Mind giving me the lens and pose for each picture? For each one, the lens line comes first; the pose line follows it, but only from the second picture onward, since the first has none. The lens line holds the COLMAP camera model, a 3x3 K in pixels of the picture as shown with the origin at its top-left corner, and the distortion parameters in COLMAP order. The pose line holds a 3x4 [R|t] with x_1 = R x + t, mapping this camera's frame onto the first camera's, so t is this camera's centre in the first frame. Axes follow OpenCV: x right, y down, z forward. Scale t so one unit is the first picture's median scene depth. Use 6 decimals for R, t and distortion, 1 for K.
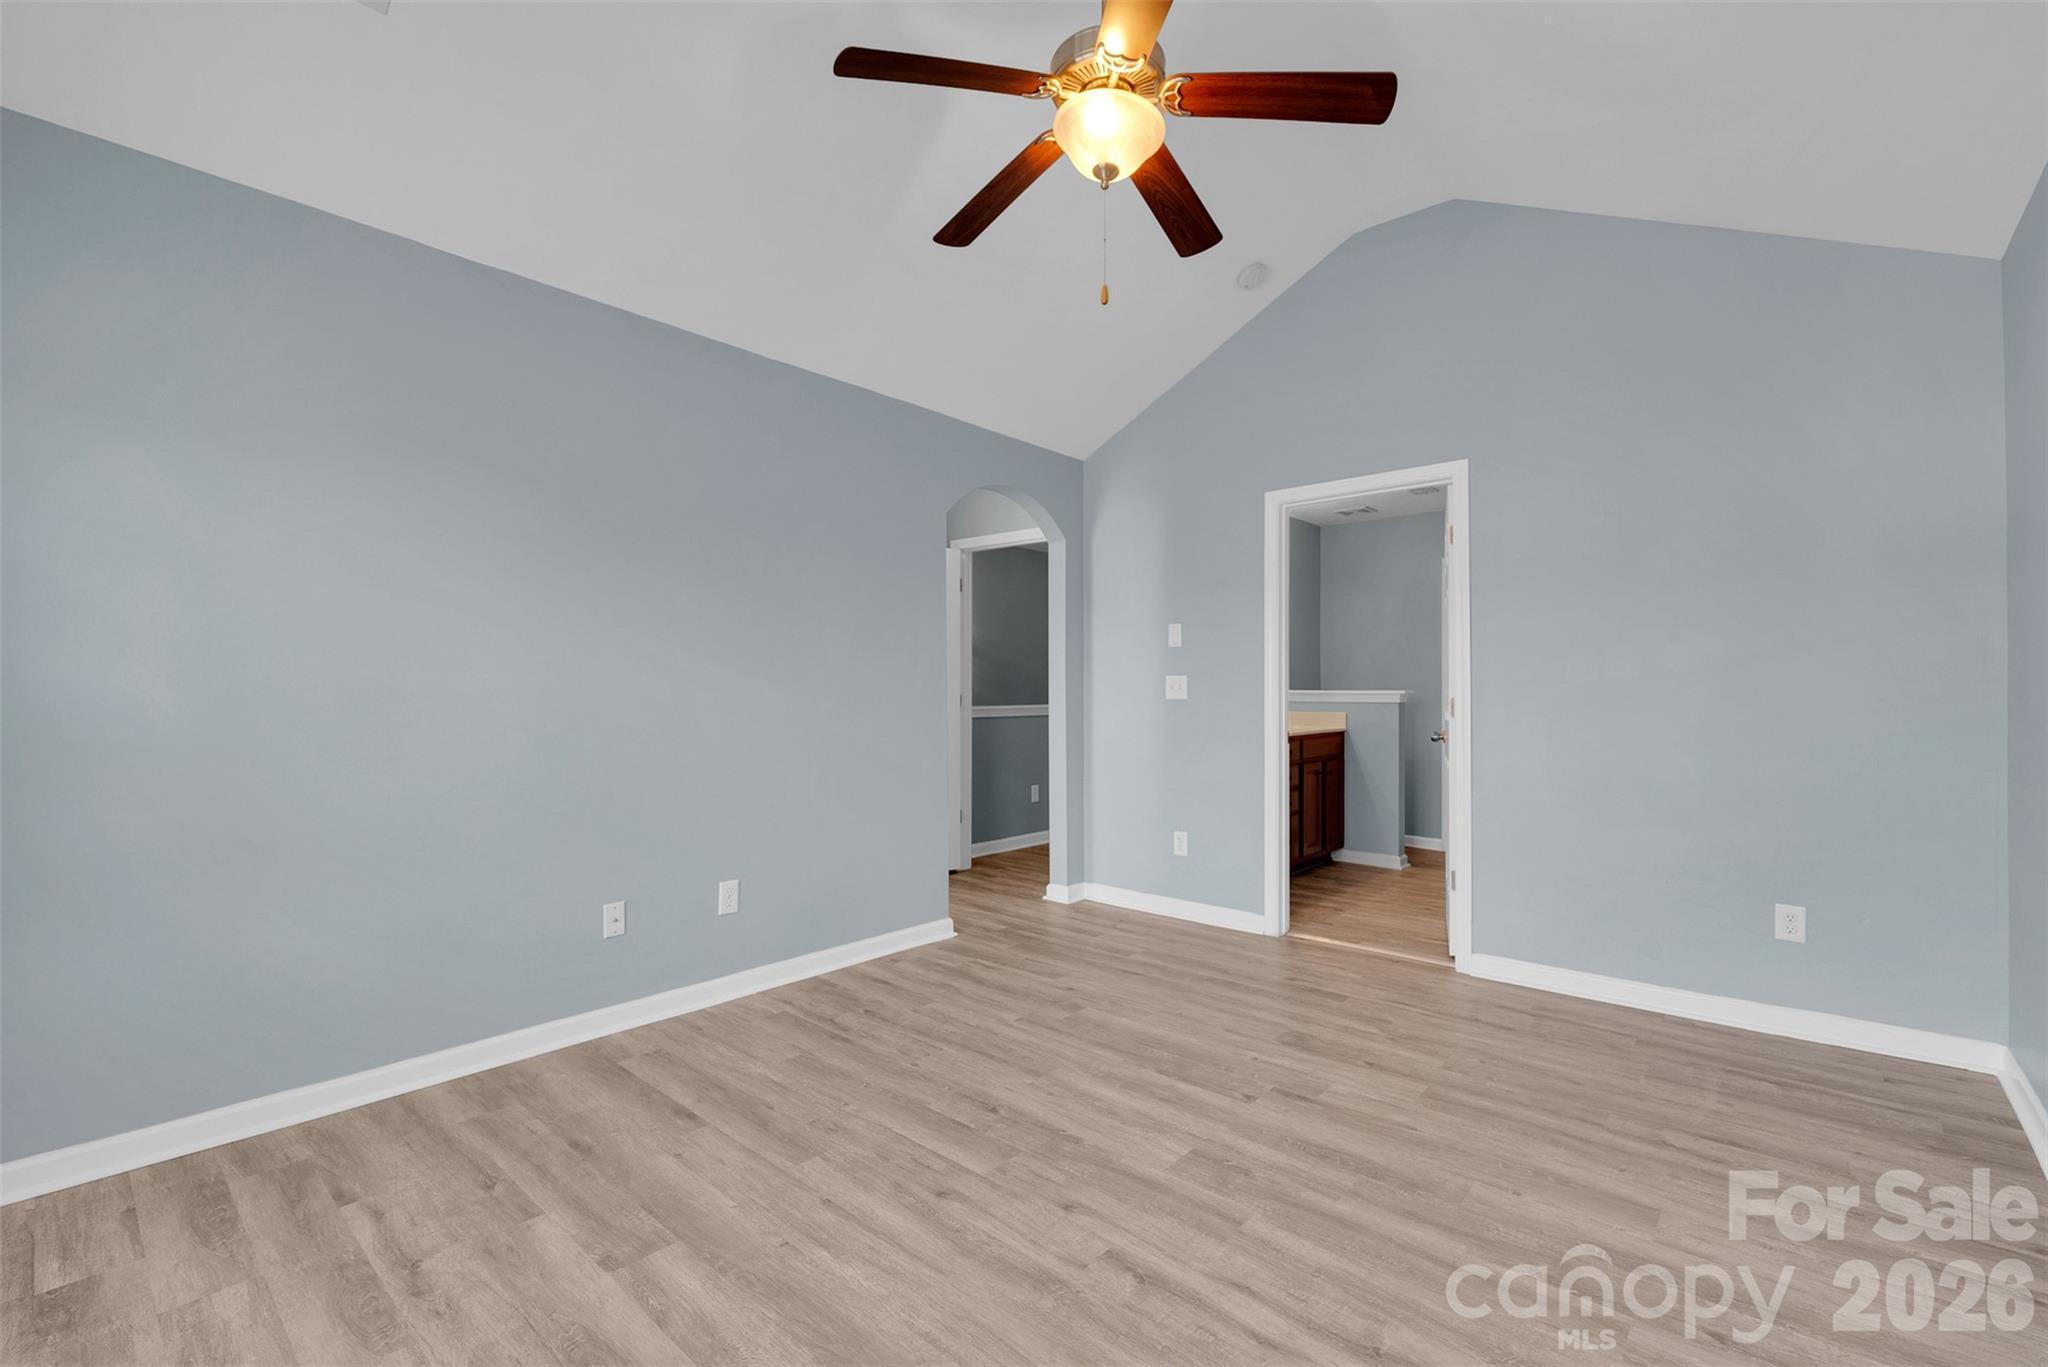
lens RADIAL K [[871.3, 0, 1025.0], [0, 871.3, 687.9], [0, 0, 1]] dist [0.002065, -0.001003]
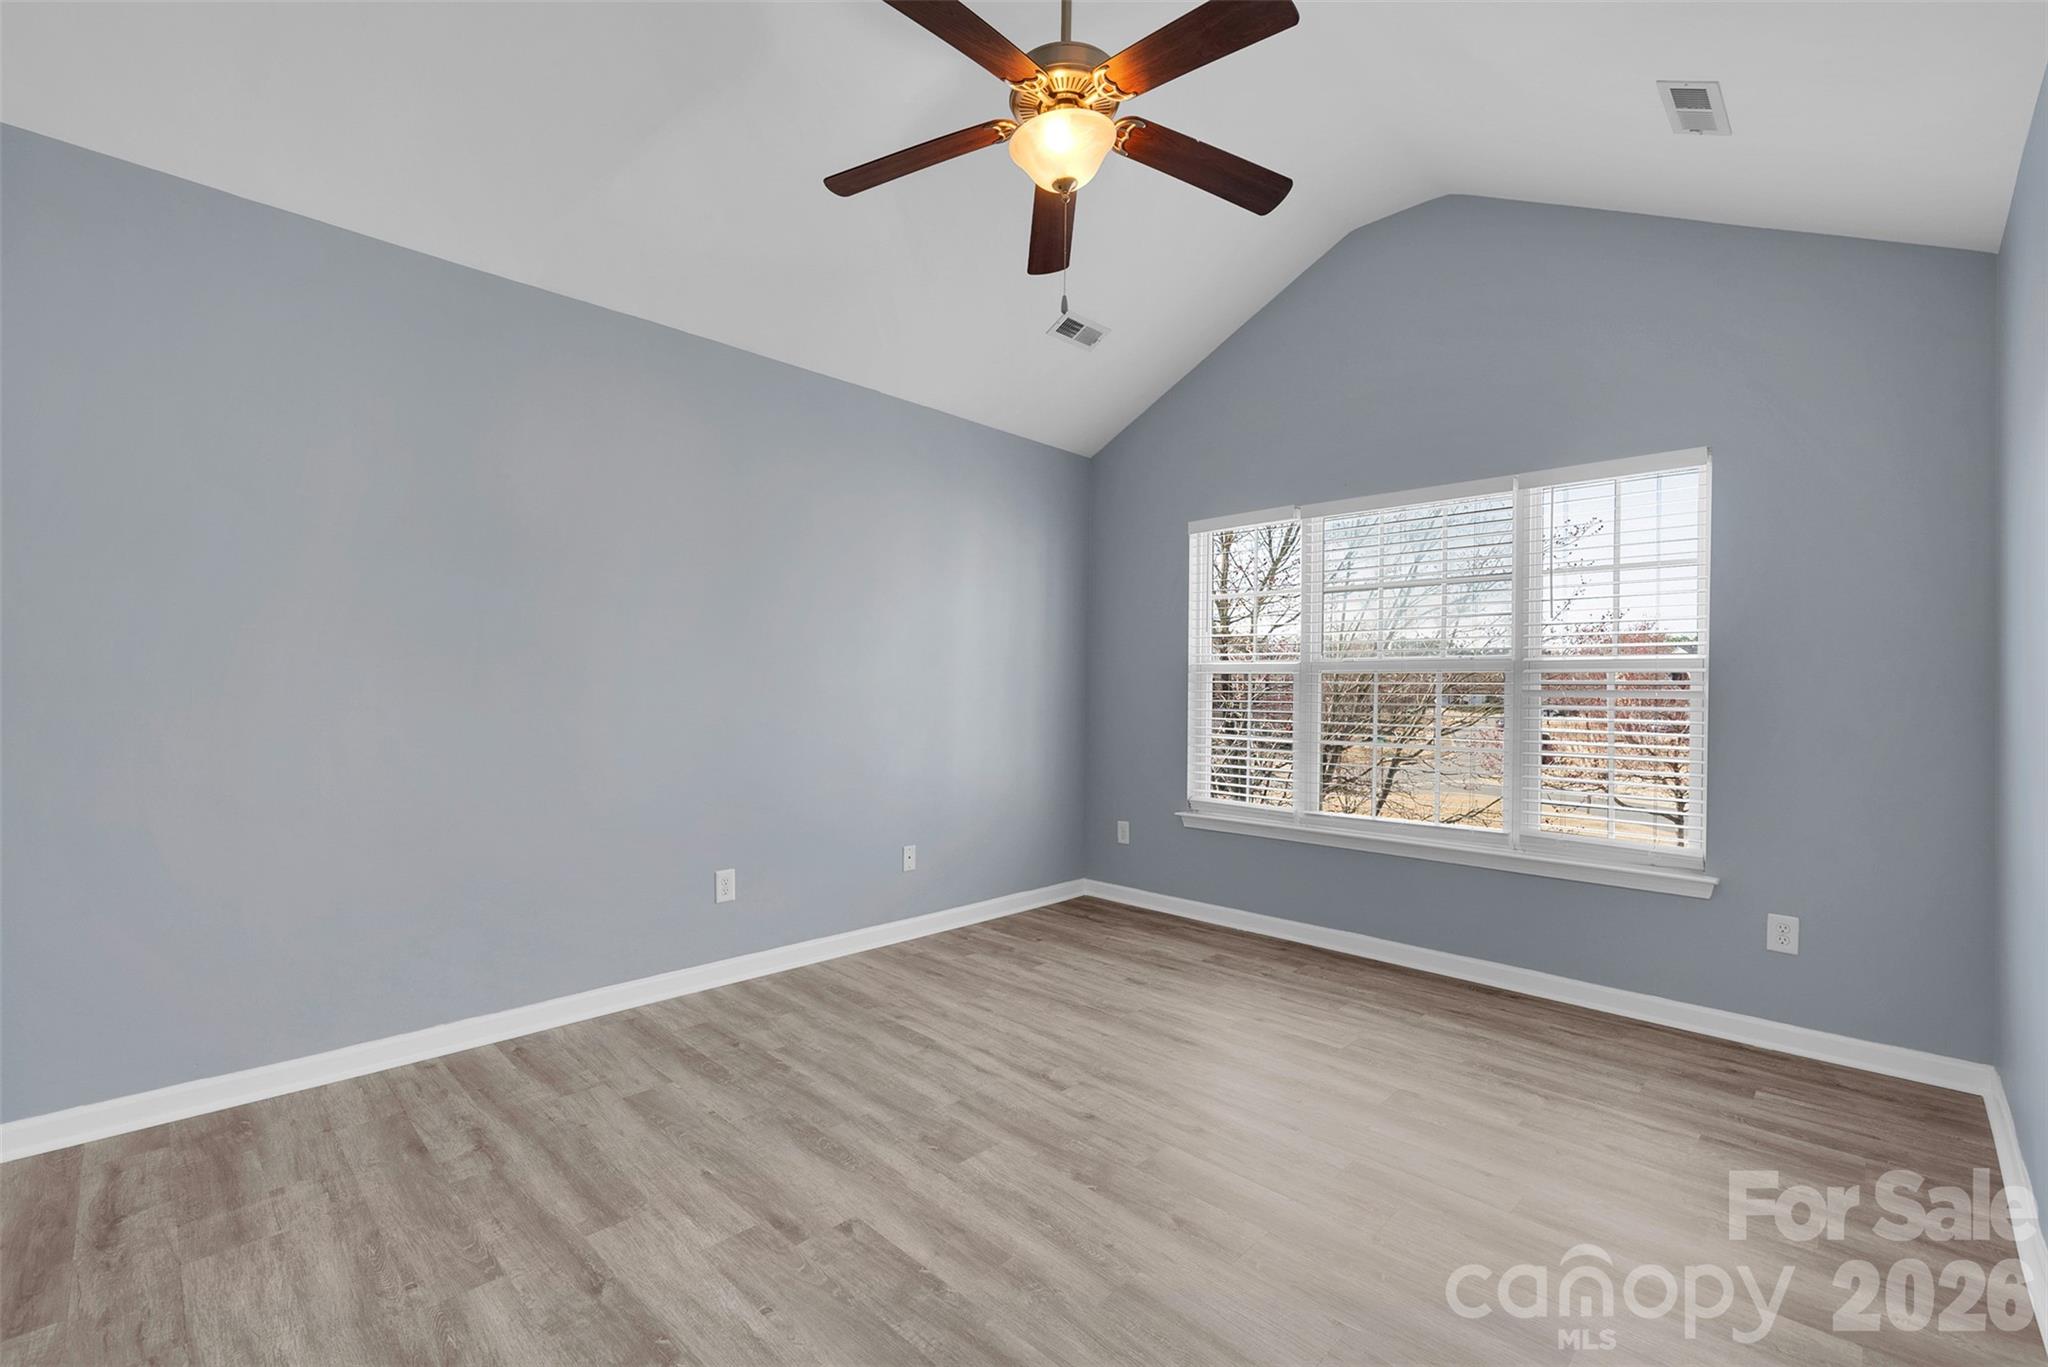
lens RADIAL K [[871.3, 0, 1023.2], [0, 871.3, 687.5], [0, 0, 1]] dist [0.002065, -0.001003]
pose [[-0.998839, -0.011750, 0.046716, 0.082615], [-0.012187, 0.999884, -0.009084, 0.004842], [-0.046604, -0.009643, -0.998867, 1.973996]]
